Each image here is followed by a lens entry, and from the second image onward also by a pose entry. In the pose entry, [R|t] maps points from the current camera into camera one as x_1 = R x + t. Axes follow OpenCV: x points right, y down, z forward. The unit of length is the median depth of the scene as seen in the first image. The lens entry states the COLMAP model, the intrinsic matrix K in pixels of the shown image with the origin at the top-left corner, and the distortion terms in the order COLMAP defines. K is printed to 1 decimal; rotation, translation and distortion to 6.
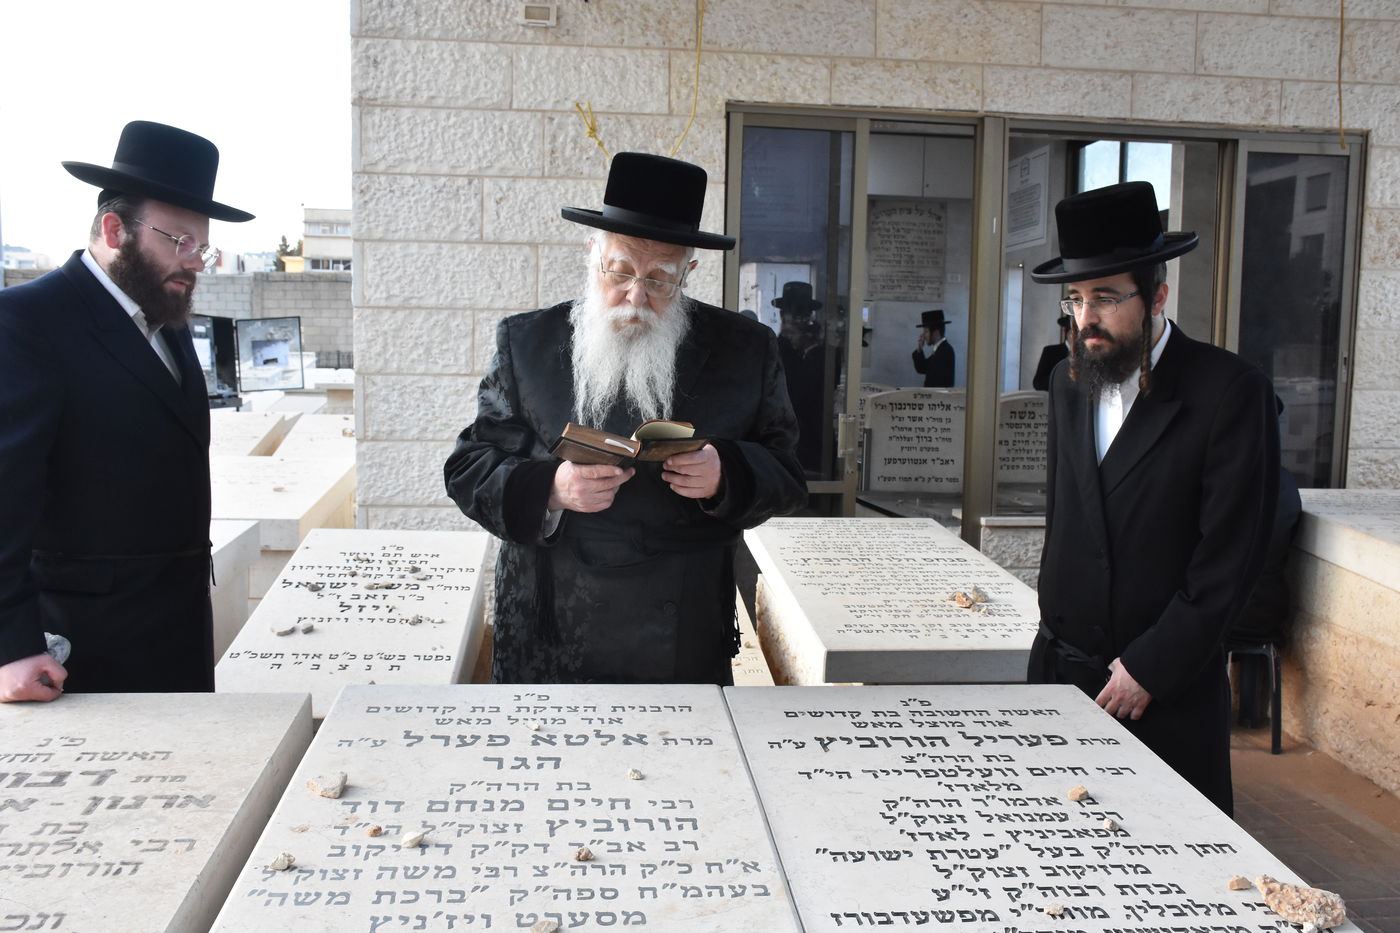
lens RADIAL K [[1298.2, 0, 700.5], [0, 1298.2, 460.9], [0, 0, 1]] dist [0.001009, 0.000000]
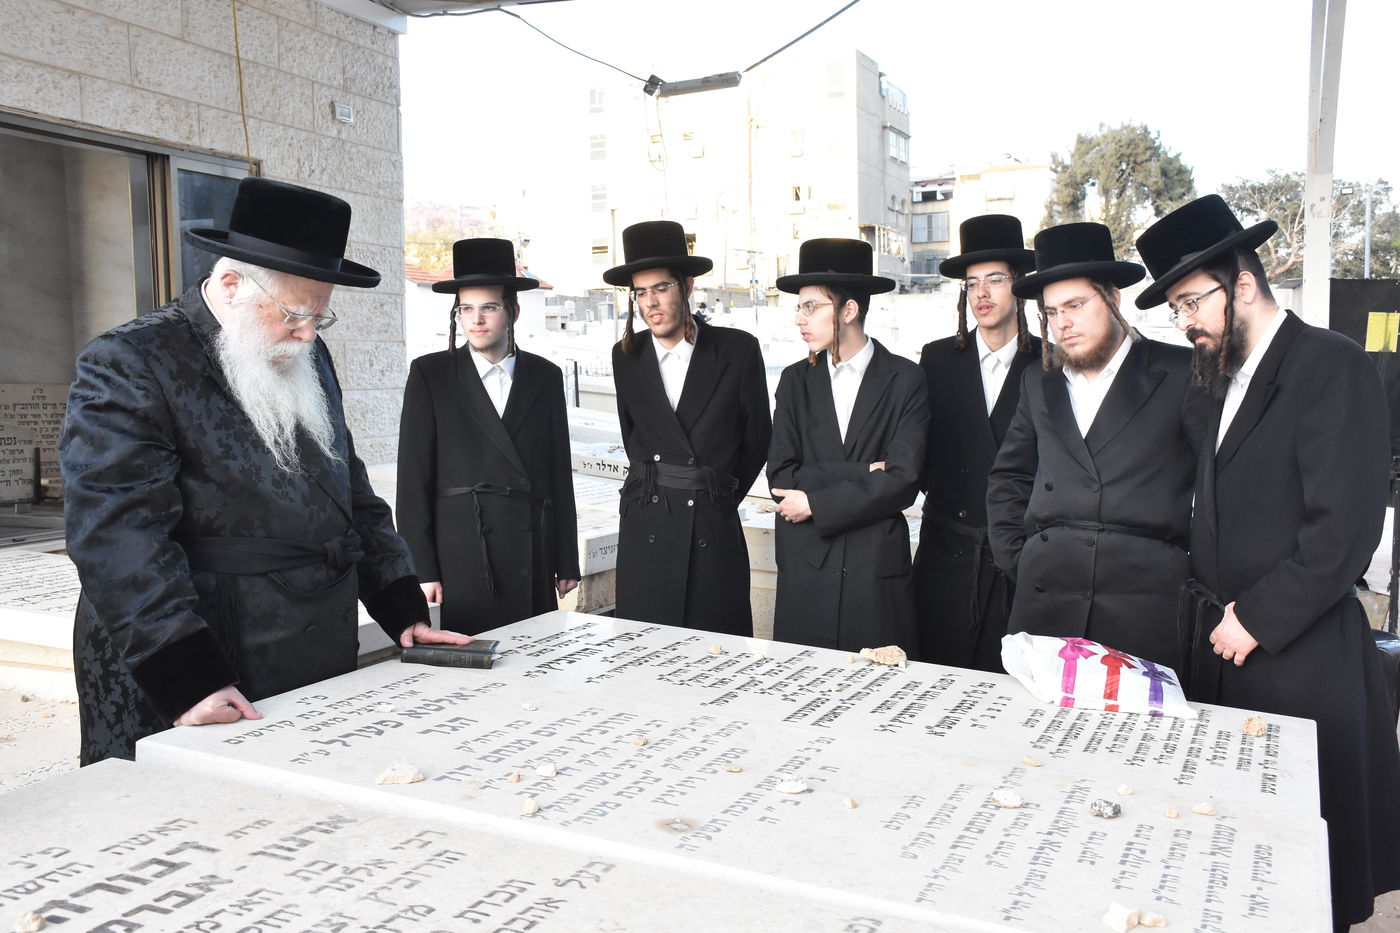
lens RADIAL K [[1462.7, 0, 700.4], [0, 1462.7, 467.5], [0, 0, 1]] dist [0.091413, 0.000000]
pose [[0.464742, -0.083648, 0.881486, -1.079454], [0.101314, 0.994013, 0.040911, -0.013804], [-0.879631, 0.070294, 0.470434, 0.206842]]
